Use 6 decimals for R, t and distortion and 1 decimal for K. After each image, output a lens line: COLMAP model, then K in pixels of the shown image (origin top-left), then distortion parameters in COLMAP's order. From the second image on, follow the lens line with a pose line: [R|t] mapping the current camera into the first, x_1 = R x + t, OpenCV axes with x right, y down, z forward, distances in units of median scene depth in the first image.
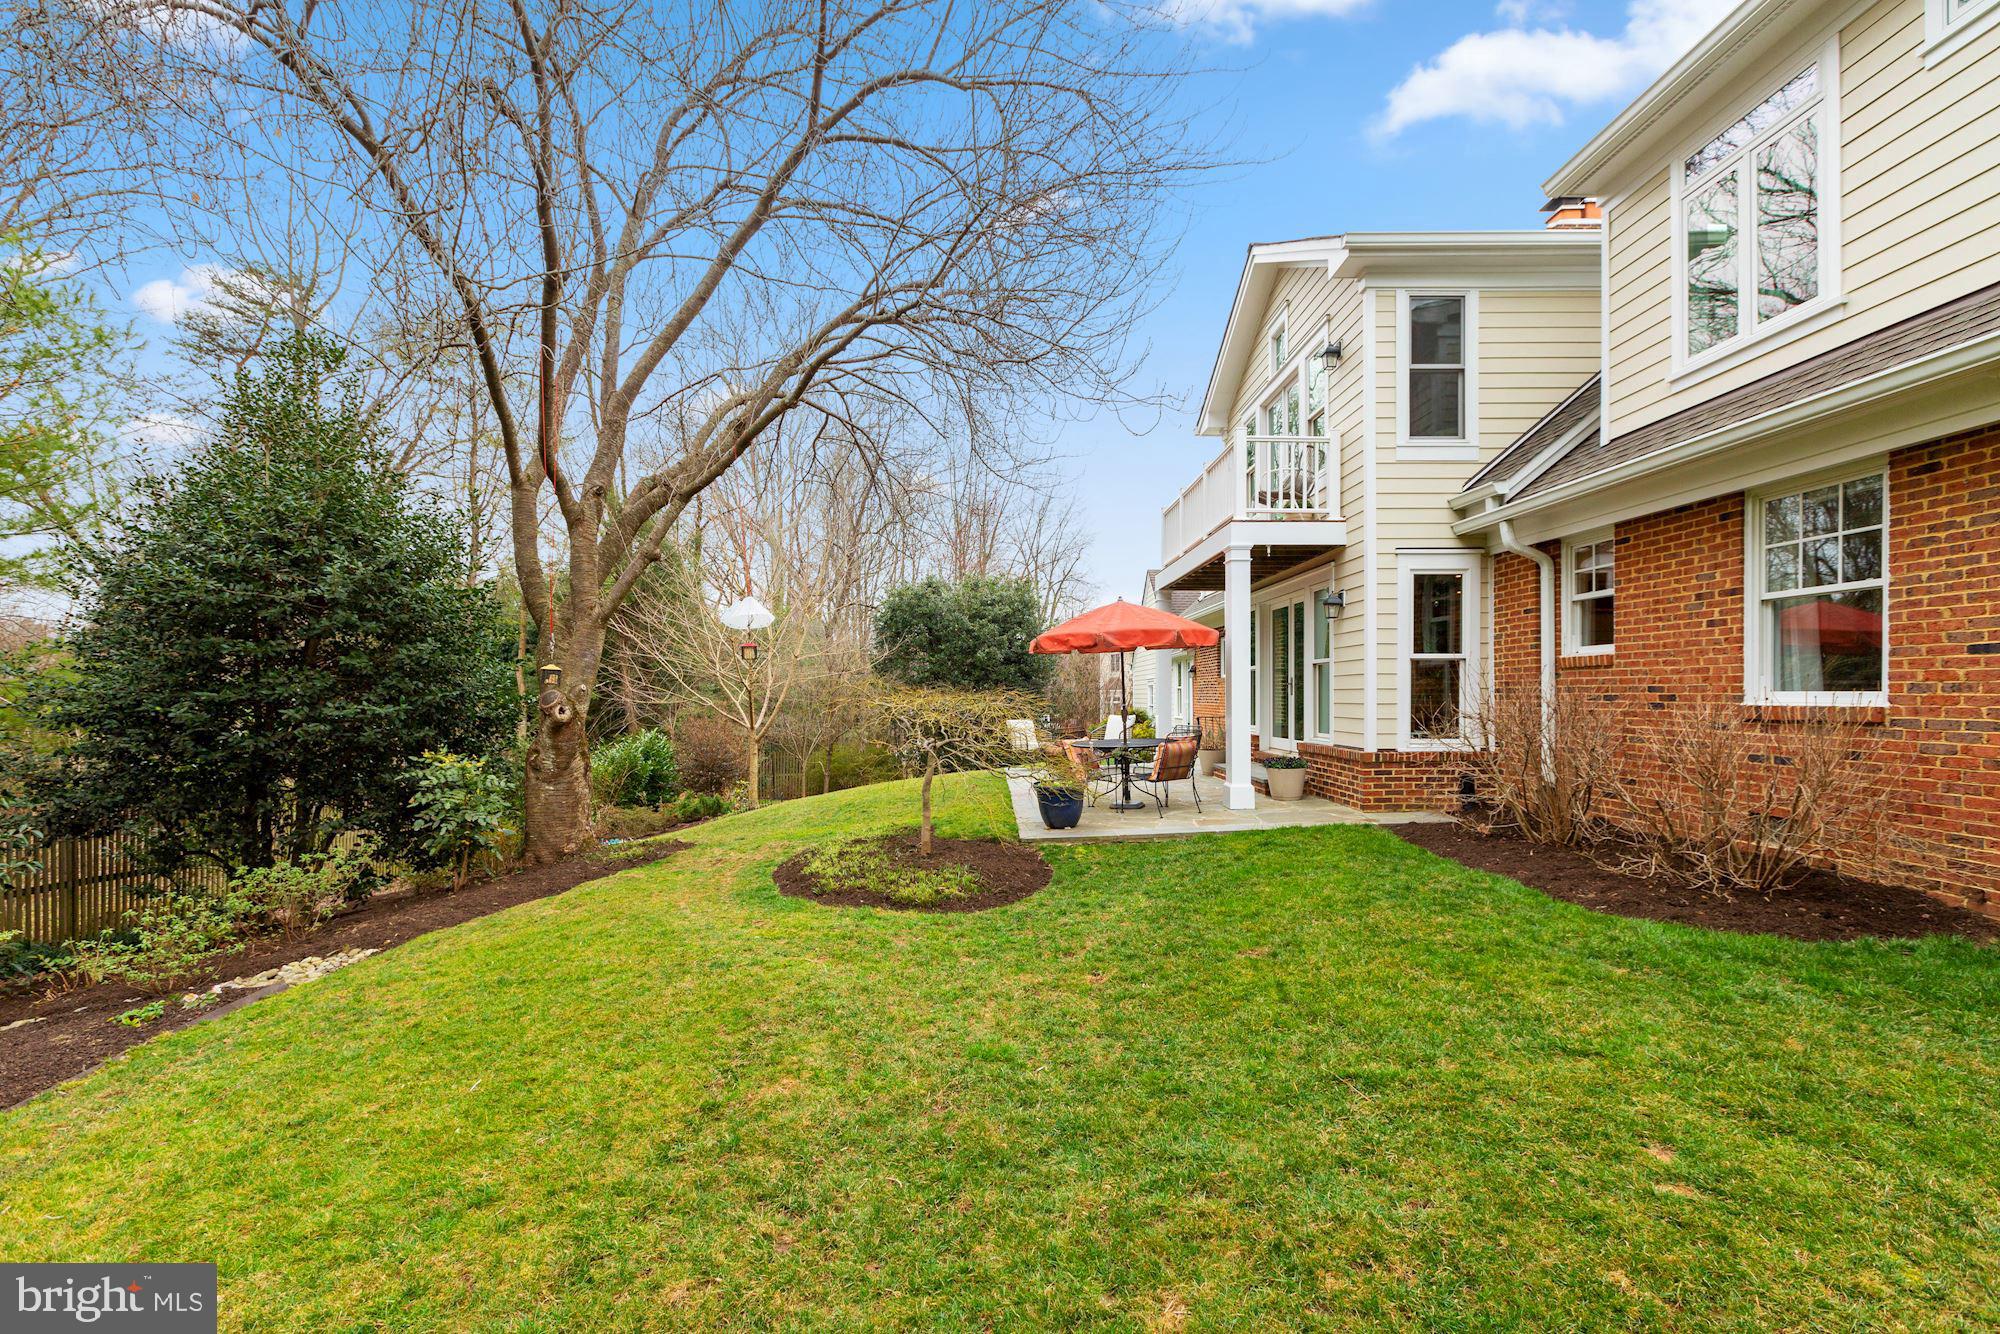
lens RADIAL K [[919.0, 0, 999.0], [0, 919.0, 682.6], [0, 0, 1]] dist [-0.025348, 0.009230]
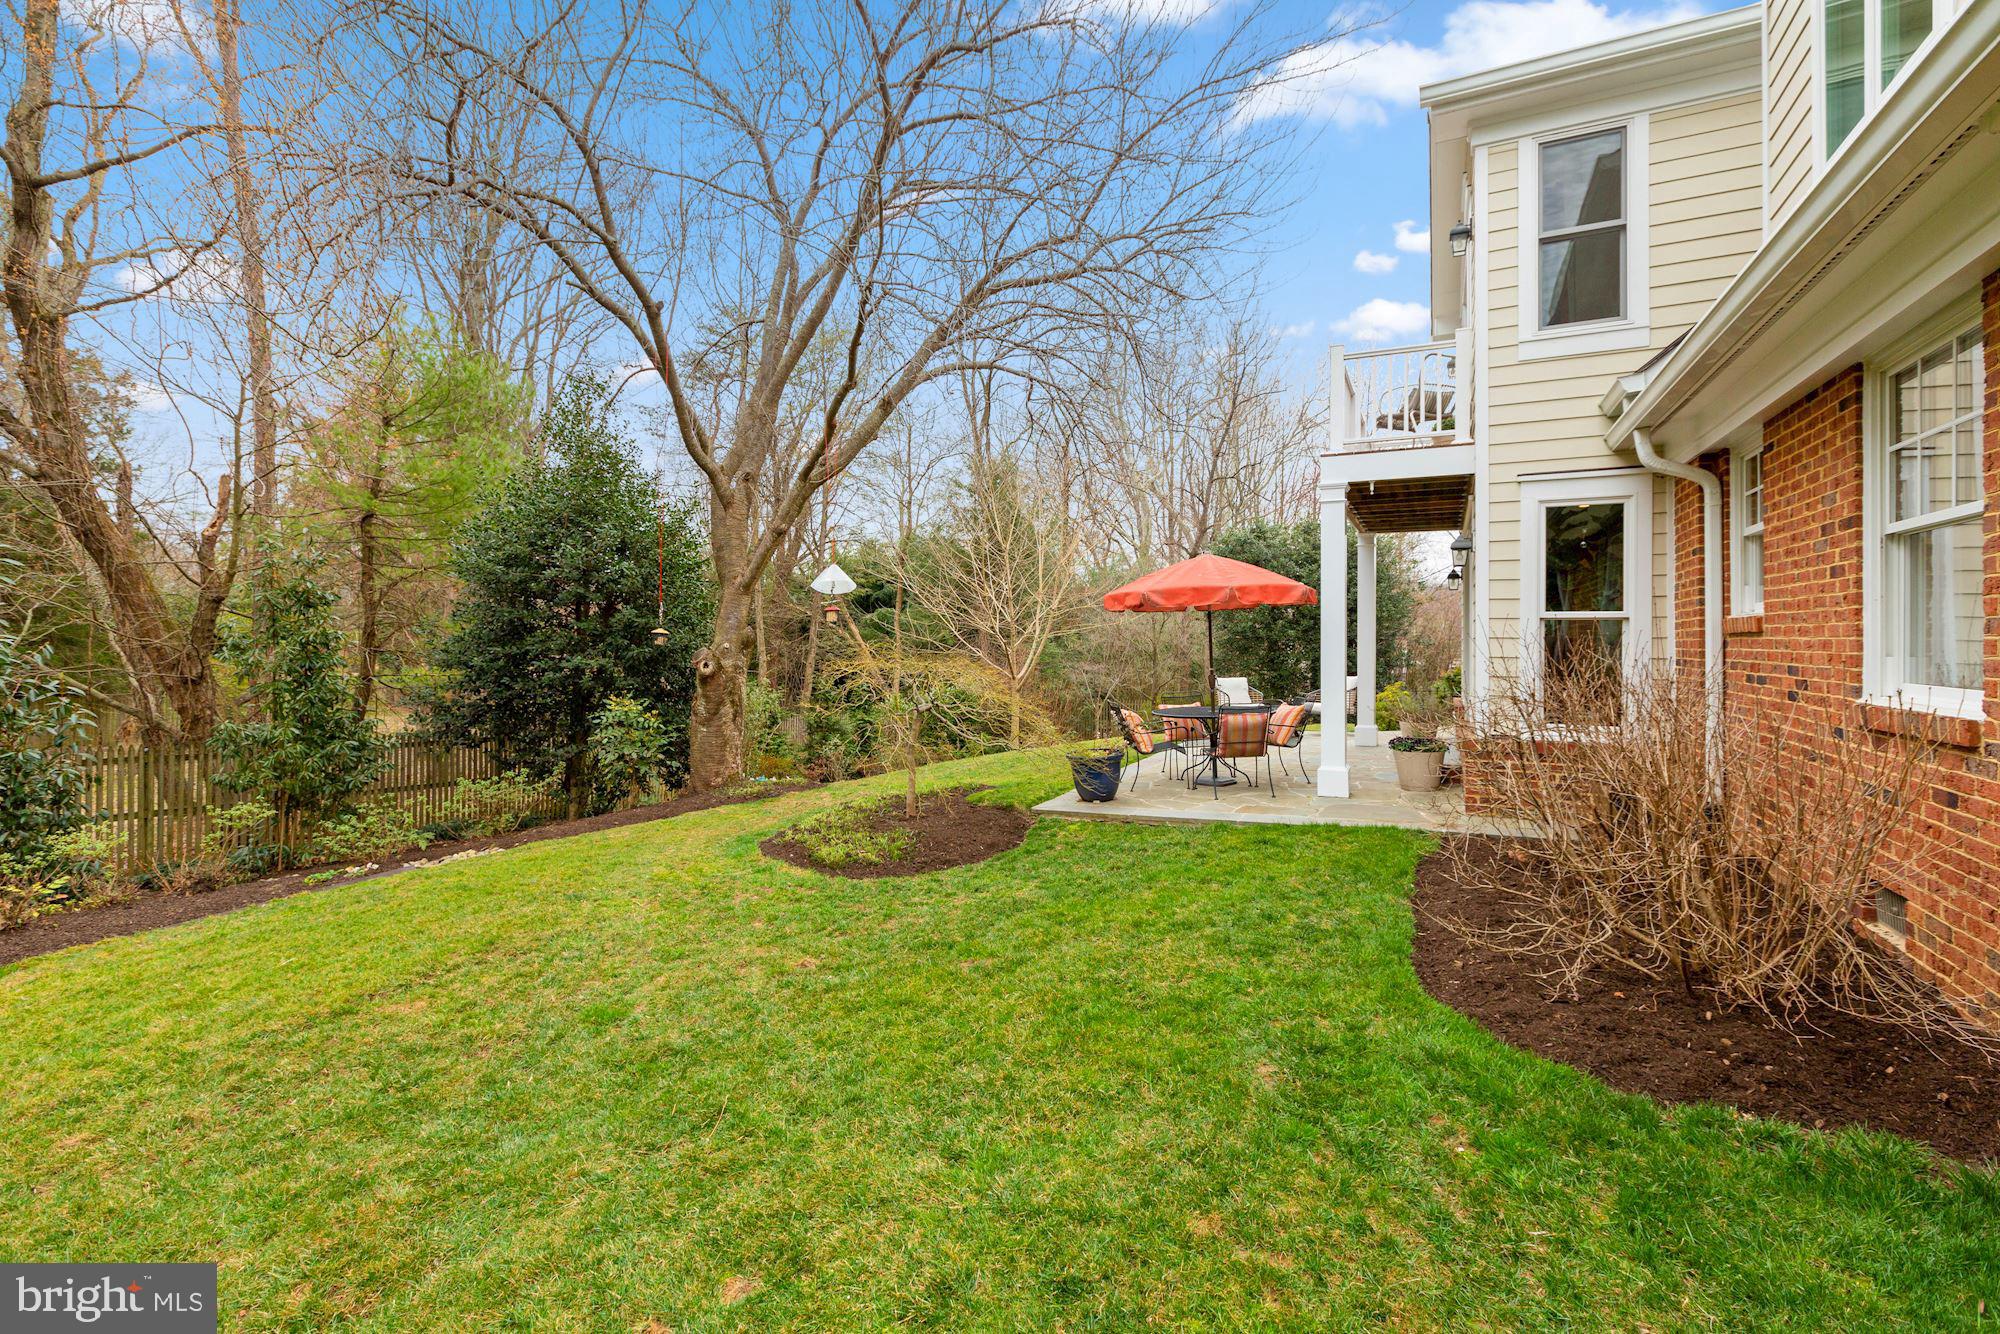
lens RADIAL K [[919.0, 0, 1000.1], [0, 919.0, 626.3], [0, 0, 1]] dist [-0.025348, 0.009230]
pose [[0.894650, 0.000321, -0.446768, 0.394955], [-0.000815, 0.999999, -0.000912, -0.018762], [0.446768, 0.001180, 0.894649, 0.120617]]
